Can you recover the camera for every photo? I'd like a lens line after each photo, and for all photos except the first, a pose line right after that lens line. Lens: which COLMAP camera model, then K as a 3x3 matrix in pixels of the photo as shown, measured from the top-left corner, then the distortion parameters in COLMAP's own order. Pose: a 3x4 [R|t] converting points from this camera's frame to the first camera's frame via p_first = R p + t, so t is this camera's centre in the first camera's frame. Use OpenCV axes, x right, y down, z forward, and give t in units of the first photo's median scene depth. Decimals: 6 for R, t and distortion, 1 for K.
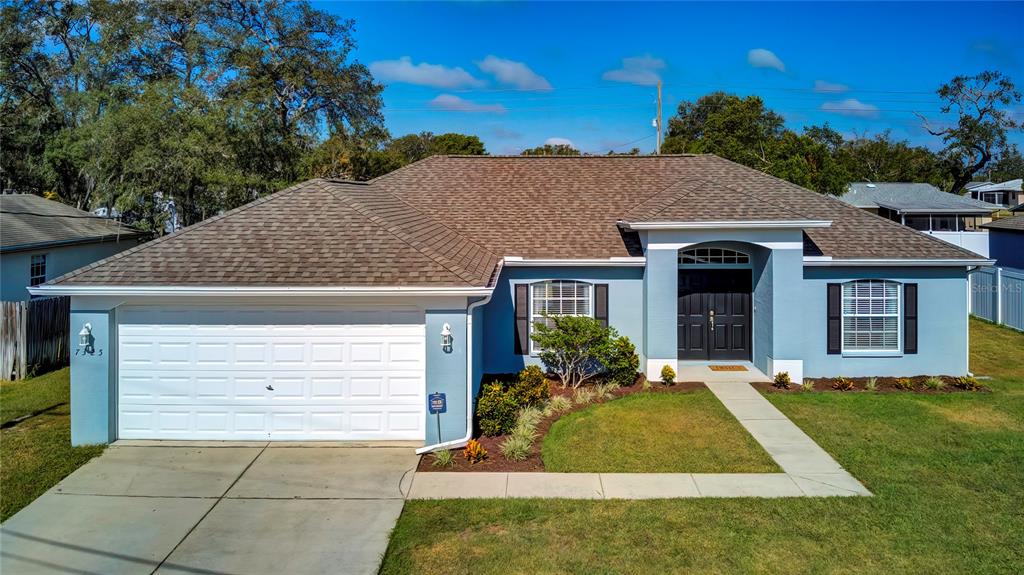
lens RADIAL K [[942.5, 0, 512.0], [0, 942.5, 287.5], [0, 0, 1]] dist [0.051381, -0.487436]
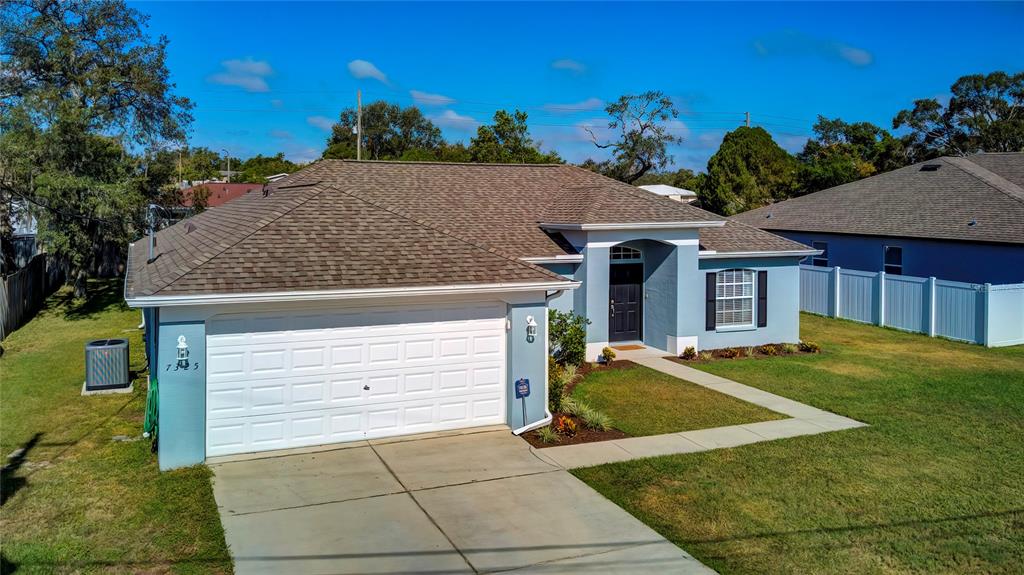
lens RADIAL K [[942.5, 0, 512.0], [0, 942.5, 287.5], [0, 0, 1]] dist [0.051381, -0.487436]
pose [[0.897333, -0.036911, 0.439809, -0.444539], [0.039550, 0.999213, 0.003167, 0.000674], [-0.439579, 0.014552, 0.898086, 0.009878]]
